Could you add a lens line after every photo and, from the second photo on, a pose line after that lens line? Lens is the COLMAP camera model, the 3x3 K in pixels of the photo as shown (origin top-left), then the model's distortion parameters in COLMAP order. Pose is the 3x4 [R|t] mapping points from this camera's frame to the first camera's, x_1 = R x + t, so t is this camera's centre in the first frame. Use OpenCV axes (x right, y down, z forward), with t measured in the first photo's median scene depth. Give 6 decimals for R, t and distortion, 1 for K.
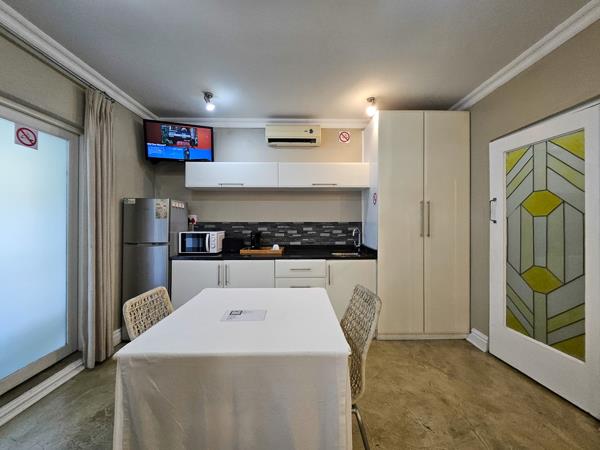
lens RADIAL K [[240.6, 0, 304.9], [0, 240.6, 222.1], [0, 0, 1]] dist [-0.000194, -0.000264]
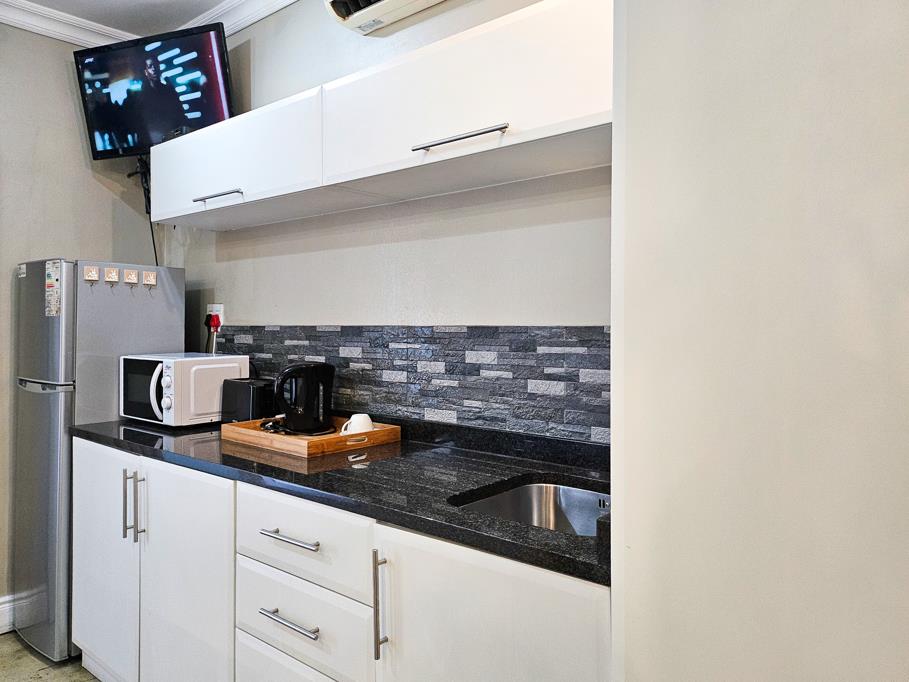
lens RADIAL K [[649.6, 0, 472.2], [0, 649.6, 342.5], [0, 0, 1]] dist [0.045654, -0.006400]
pose [[0.755955, 0.017414, -0.654392, 0.407931], [-0.000307, 0.999655, 0.026247, -0.000815], [0.654623, -0.019640, 0.755700, 0.546804]]
